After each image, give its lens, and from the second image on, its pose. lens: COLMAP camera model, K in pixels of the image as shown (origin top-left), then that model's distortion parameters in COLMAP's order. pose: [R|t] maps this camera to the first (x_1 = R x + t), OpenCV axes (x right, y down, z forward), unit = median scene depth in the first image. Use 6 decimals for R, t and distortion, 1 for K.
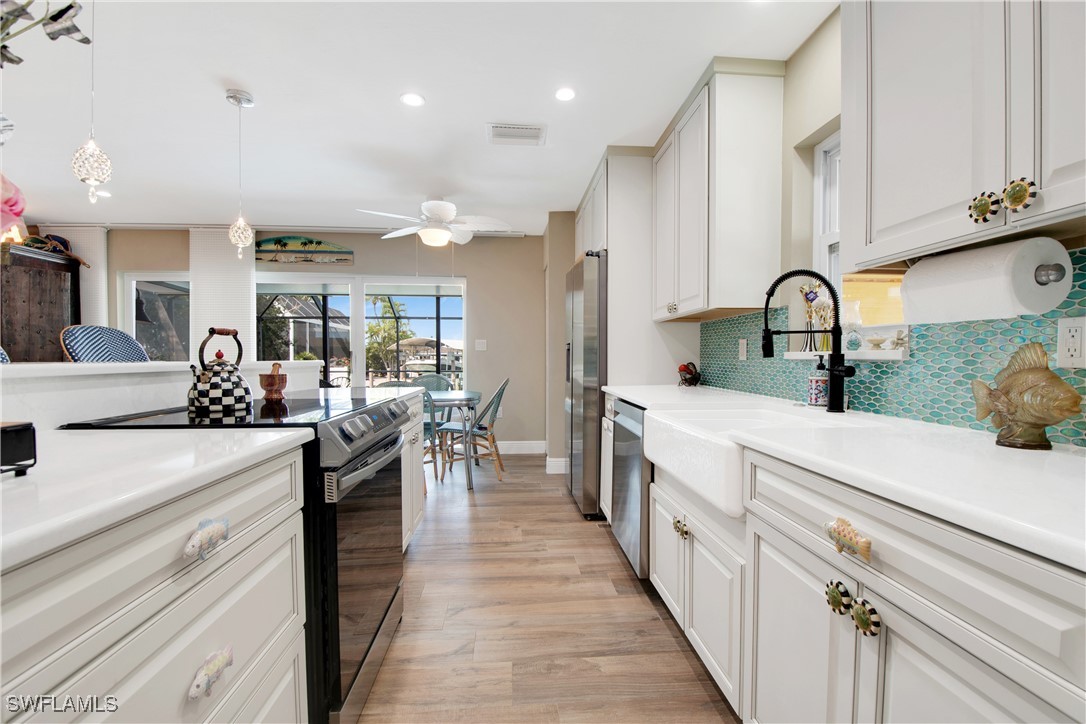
lens RADIAL K [[509.7, 0, 536.8], [0, 509.7, 366.2], [0, 0, 1]] dist [0.026267, -0.022662]
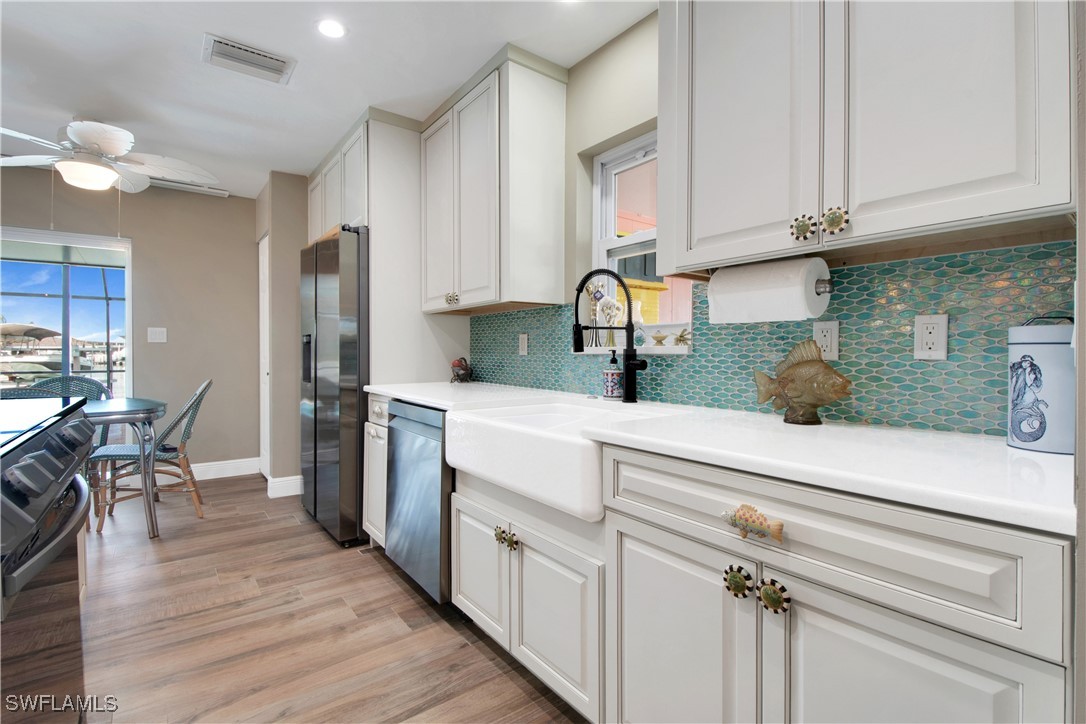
lens RADIAL K [[520.0, 0, 560.0], [0, 520.0, 353.6], [0, 0, 1]] dist [0.039097, -0.039555]
pose [[0.826456, 0.000704, 0.563000, -0.126773], [0.008323, 0.999875, -0.013467, -0.000250], [-0.562939, 0.015816, 0.826347, 0.129913]]
